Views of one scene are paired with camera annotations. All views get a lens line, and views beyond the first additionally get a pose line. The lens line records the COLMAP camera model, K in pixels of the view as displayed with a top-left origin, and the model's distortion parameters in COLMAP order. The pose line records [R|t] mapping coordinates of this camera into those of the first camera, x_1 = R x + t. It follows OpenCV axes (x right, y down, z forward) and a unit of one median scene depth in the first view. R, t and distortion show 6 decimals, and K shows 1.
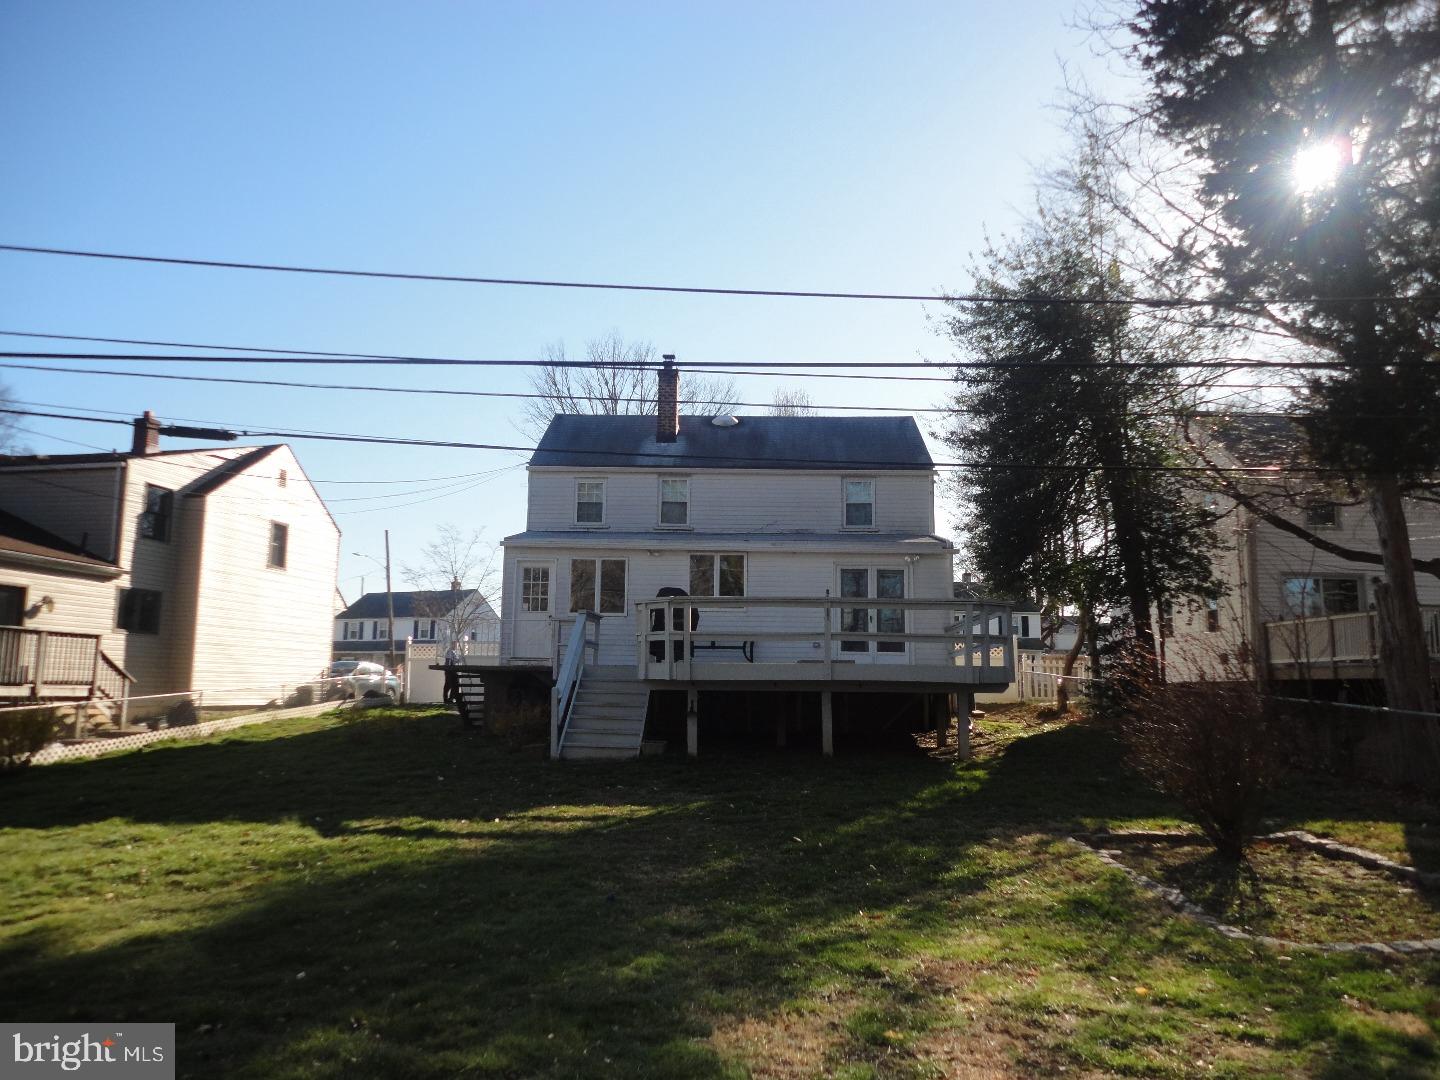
lens RADIAL K [[1067.8, 0, 720.0], [0, 1067.8, 540.0], [0, 0, 1]] dist [-0.004263, 0.000991]
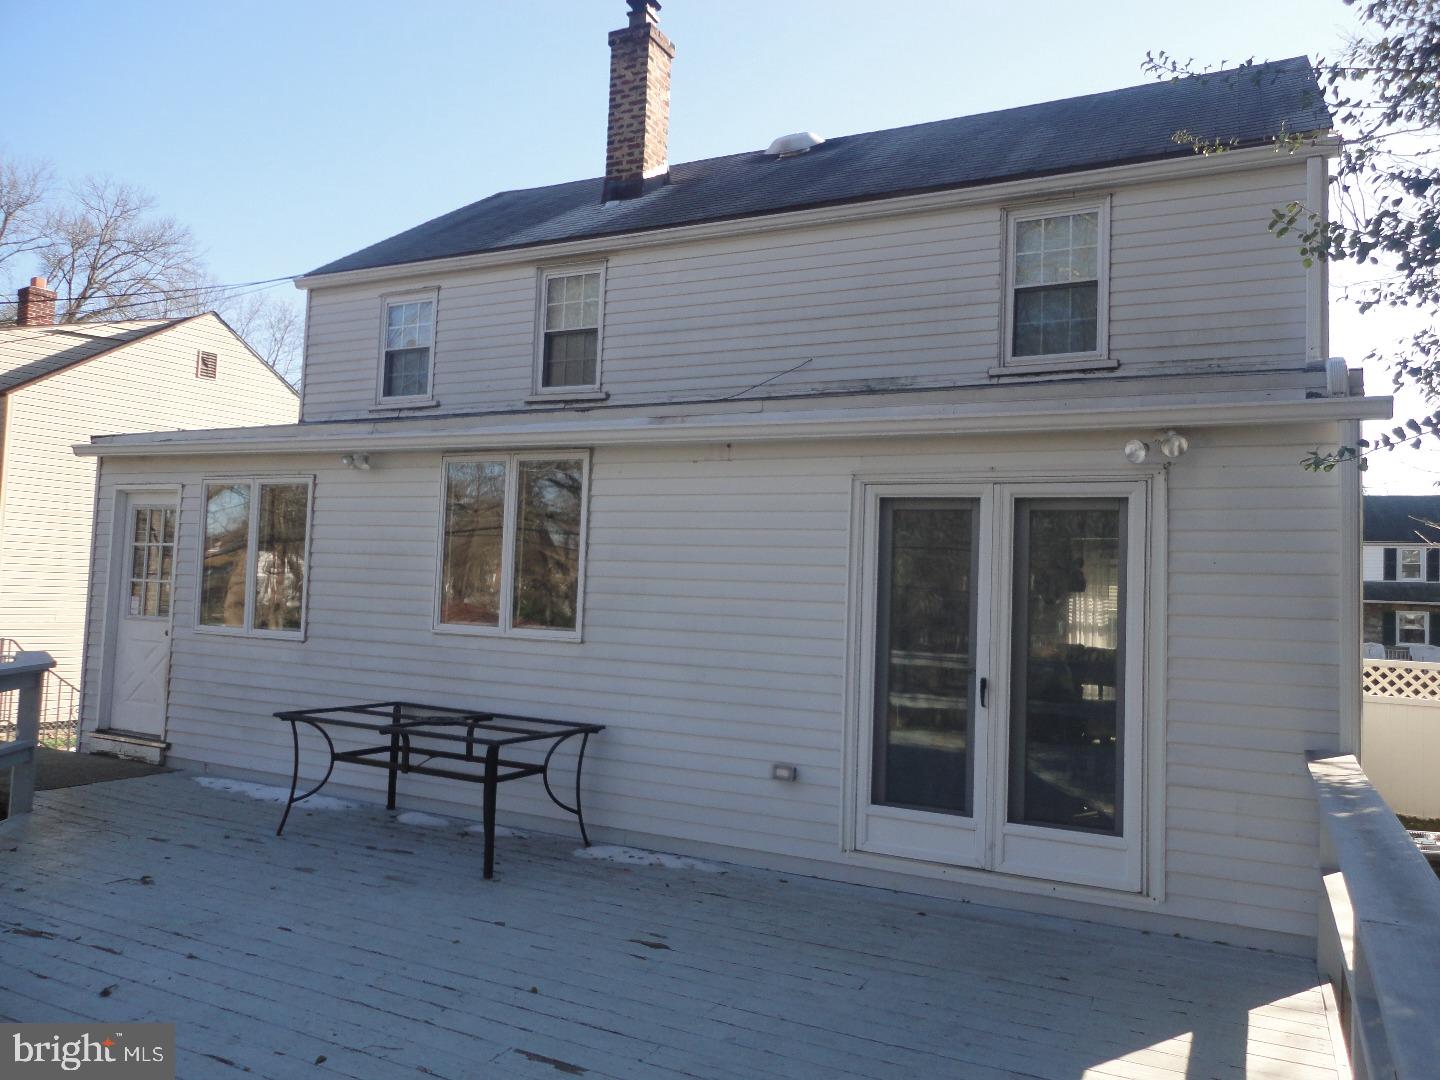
lens RADIAL K [[1067.8, 0, 720.0], [0, 1067.8, 540.0], [0, 0, 1]] dist [-0.004263, 0.000991]
pose [[0.904420, -0.001624, -0.426641, 0.191464], [0.034803, 0.996941, 0.069984, 0.017232], [0.425222, -0.078144, 0.901709, 0.729932]]
